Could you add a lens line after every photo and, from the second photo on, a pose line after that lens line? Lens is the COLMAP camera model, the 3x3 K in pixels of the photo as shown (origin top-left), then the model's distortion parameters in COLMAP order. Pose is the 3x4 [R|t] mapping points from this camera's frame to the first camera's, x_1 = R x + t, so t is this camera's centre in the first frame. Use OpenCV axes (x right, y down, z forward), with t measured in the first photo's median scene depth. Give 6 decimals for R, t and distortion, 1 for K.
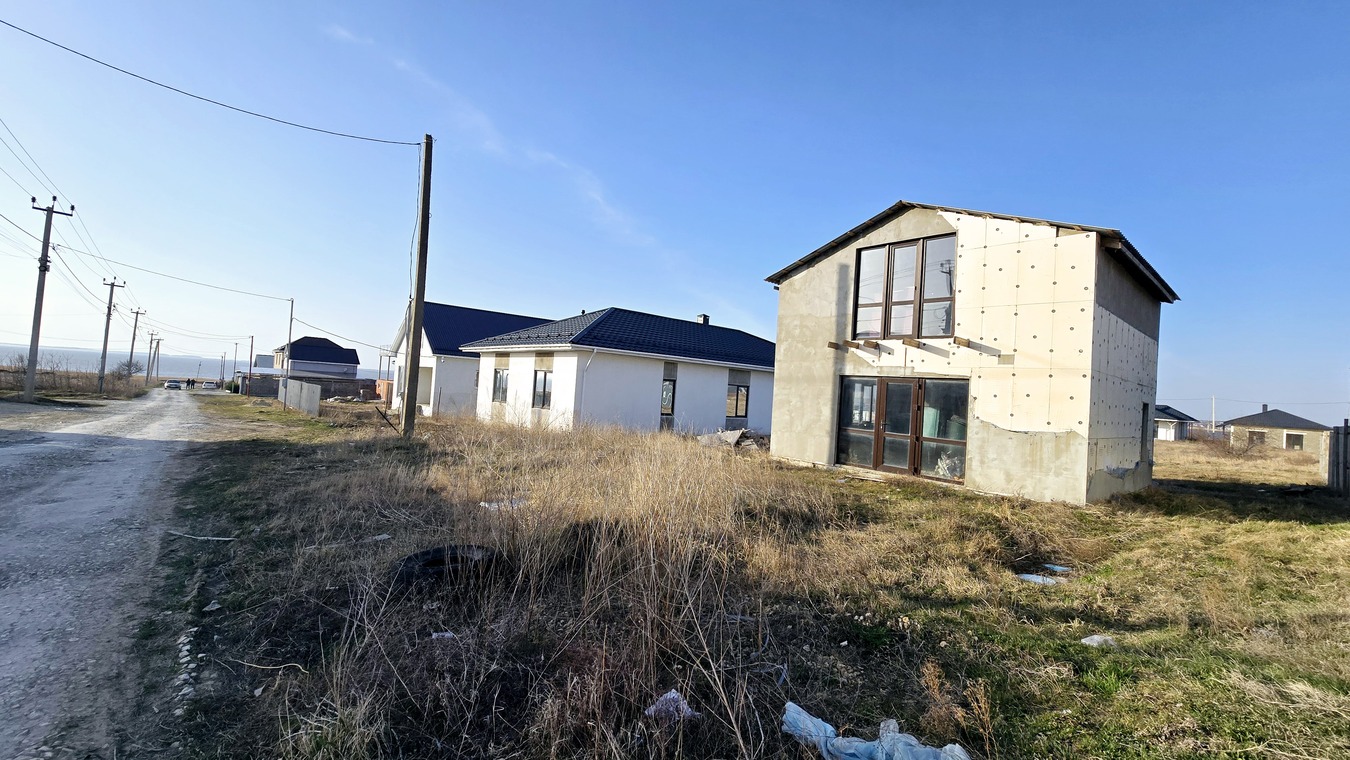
lens RADIAL K [[549.4, 0, 675.0], [0, 549.4, 380.0], [0, 0, 1]] dist [-0.000913, -0.000084]
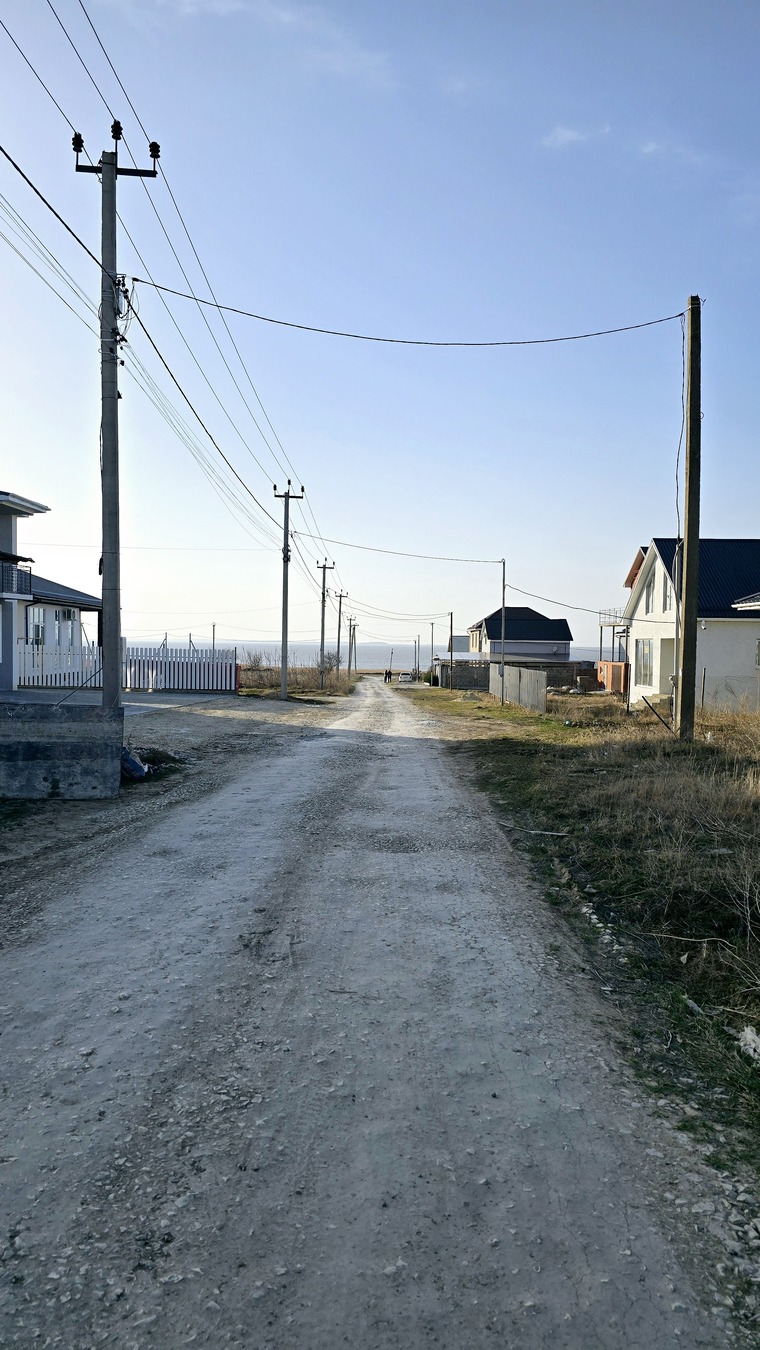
lens RADIAL K [[908.5, 0, 380.0], [0, 908.5, 675.0], [0, 0, 1]] dist [0.083909, -0.001012]
pose [[0.756716, -0.032809, -0.652920, -0.023869], [0.046352, 0.998919, 0.003526, -0.002230], [0.652099, -0.032932, 0.757419, -0.441305]]
